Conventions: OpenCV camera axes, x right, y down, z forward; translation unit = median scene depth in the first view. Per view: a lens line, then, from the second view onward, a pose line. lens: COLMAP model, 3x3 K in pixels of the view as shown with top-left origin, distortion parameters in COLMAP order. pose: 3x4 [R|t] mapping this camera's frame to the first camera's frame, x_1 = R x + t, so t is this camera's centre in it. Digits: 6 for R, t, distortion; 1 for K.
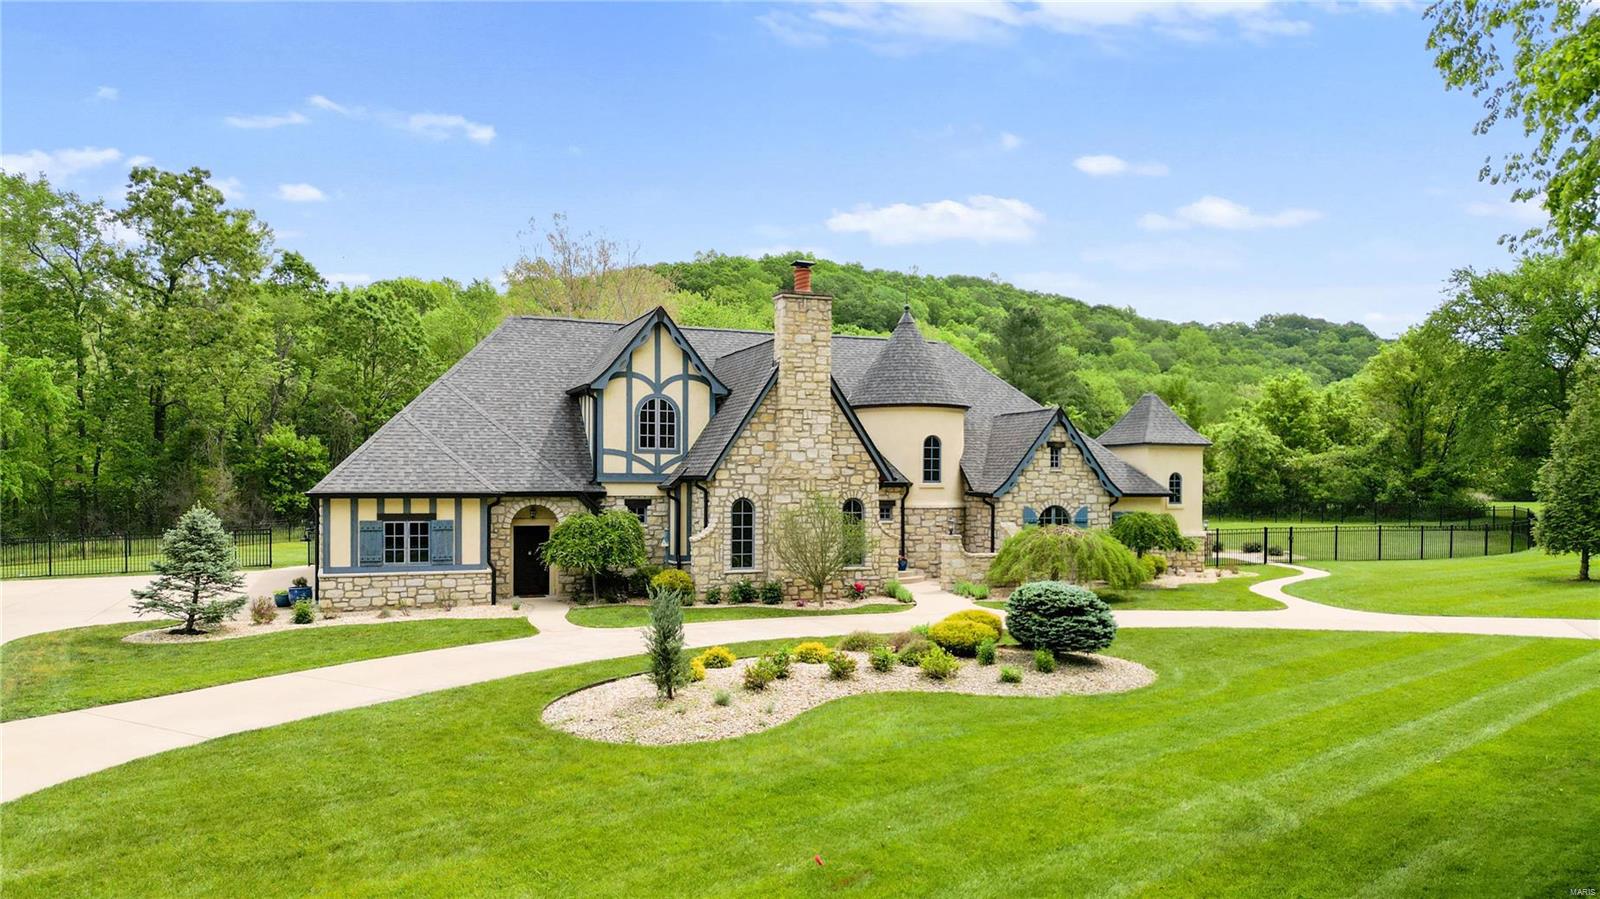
lens RADIAL K [[1150.6, 0, 825.2], [0, 1150.6, 500.4], [0, 0, 1]] dist [0.076889, -0.001821]
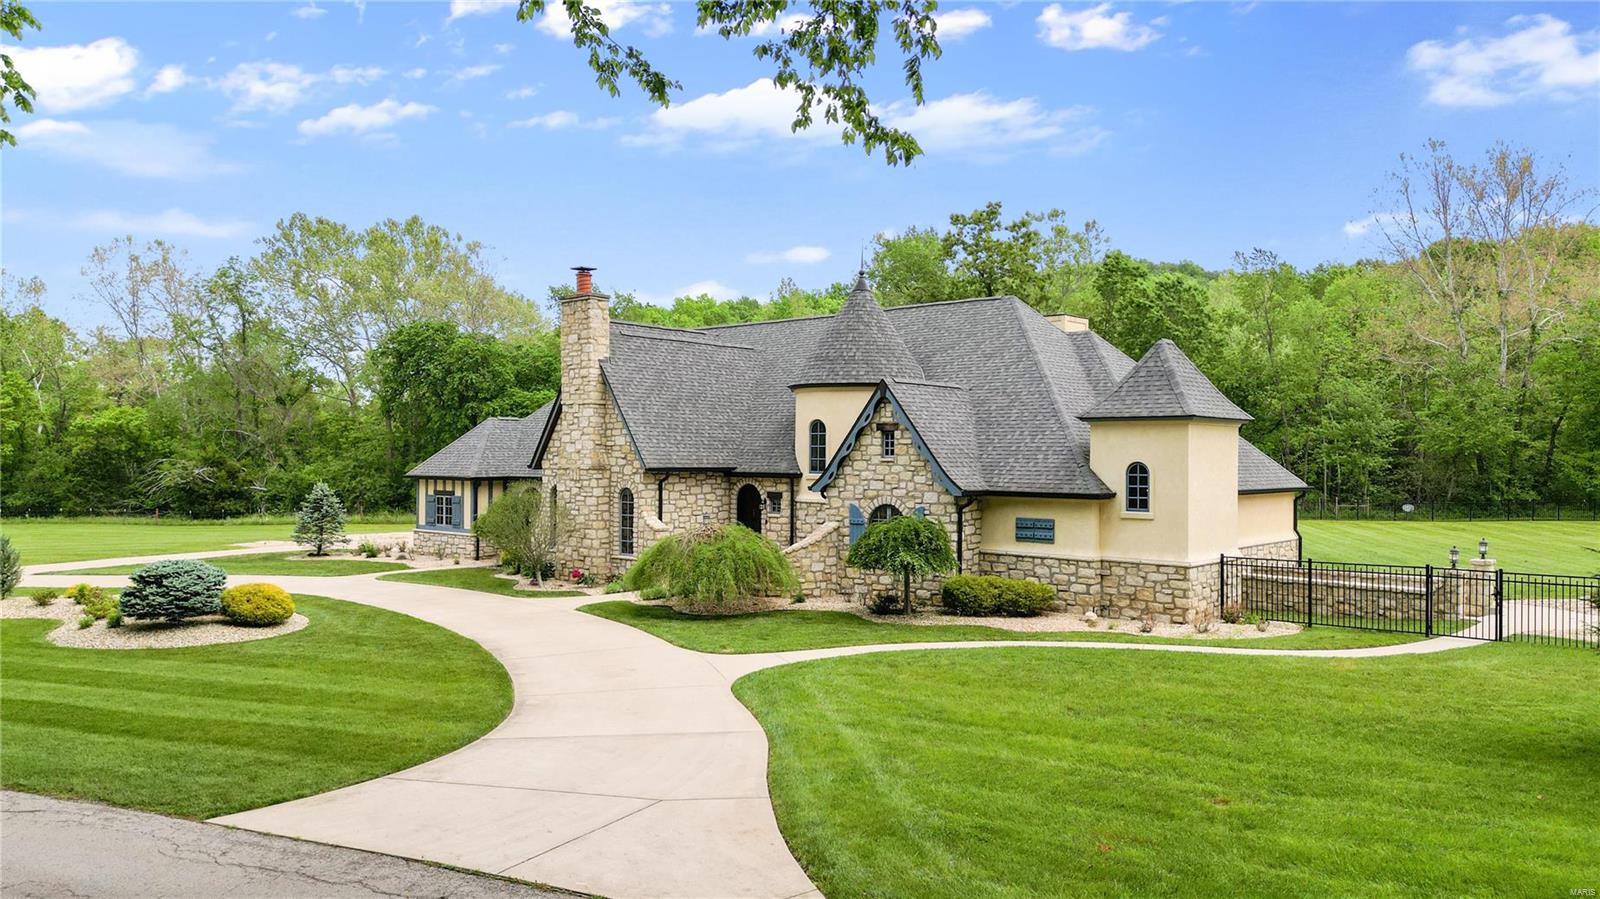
lens RADIAL K [[1124.6, 0, 829.8], [0, 1124.6, 479.0], [0, 0, 1]] dist [0.068836, 0.000861]
pose [[0.442019, 0.015164, -0.896878, 0.967671], [-0.018514, 0.999798, 0.007780, -0.020084], [0.896815, 0.013166, 0.442210, 0.700540]]
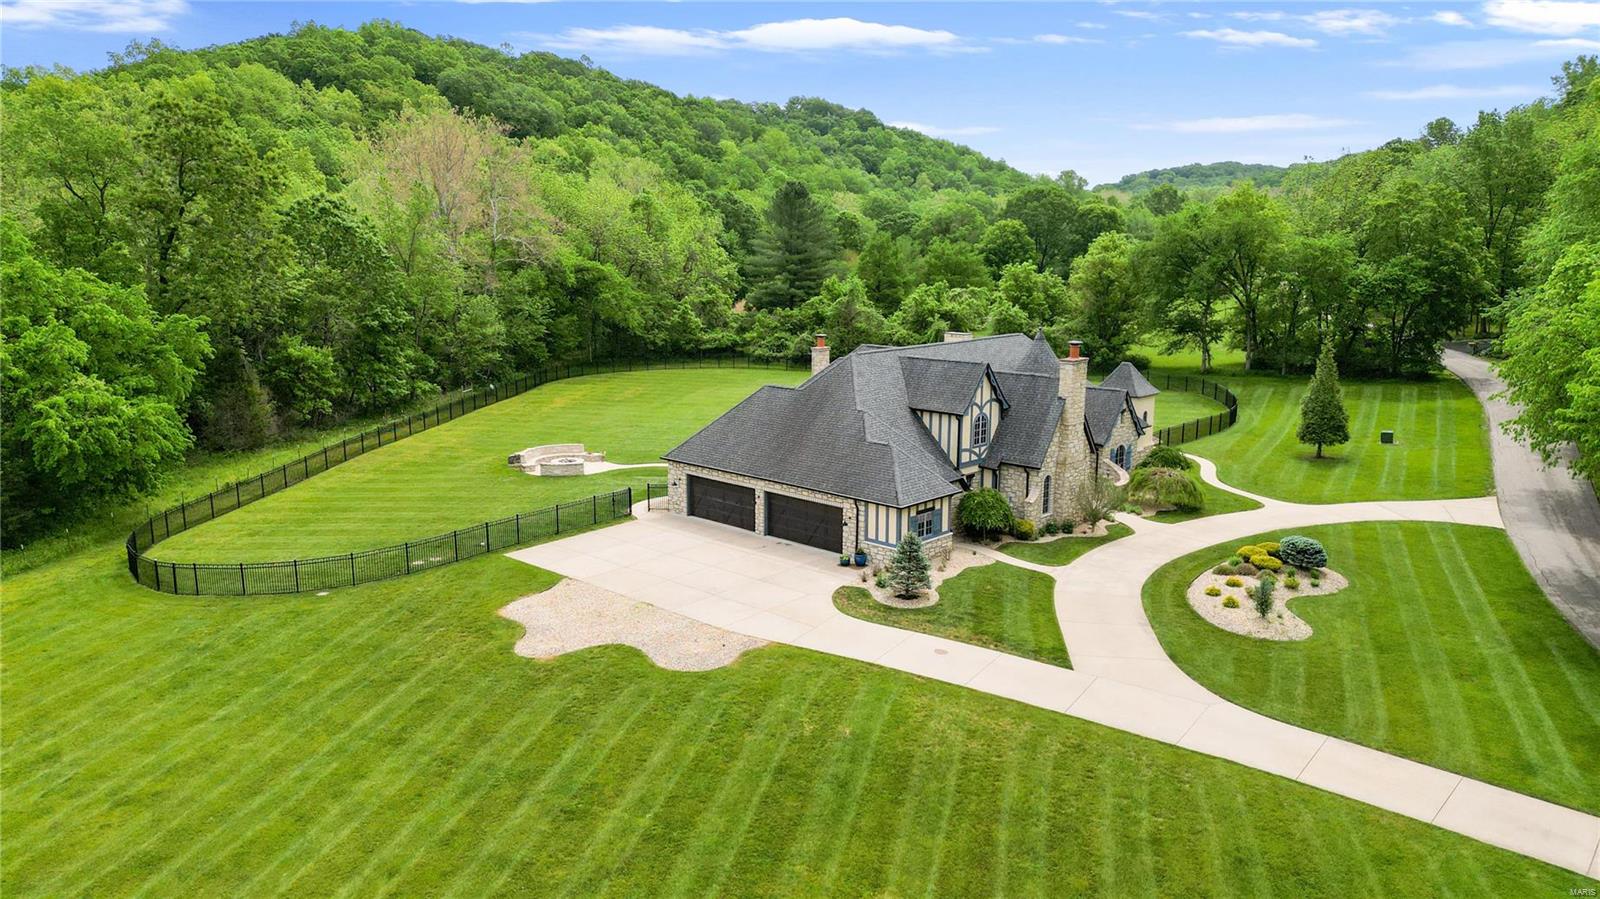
lens RADIAL K [[1124.6, 0, 829.8], [0, 1124.6, 479.0], [0, 0, 1]] dist [0.068836, 0.000861]
pose [[0.901565, -0.088981, 0.423394, -1.062570], [0.000632, 0.978892, 0.204379, -0.337242], [-0.432643, -0.183993, 0.882591, -0.398190]]
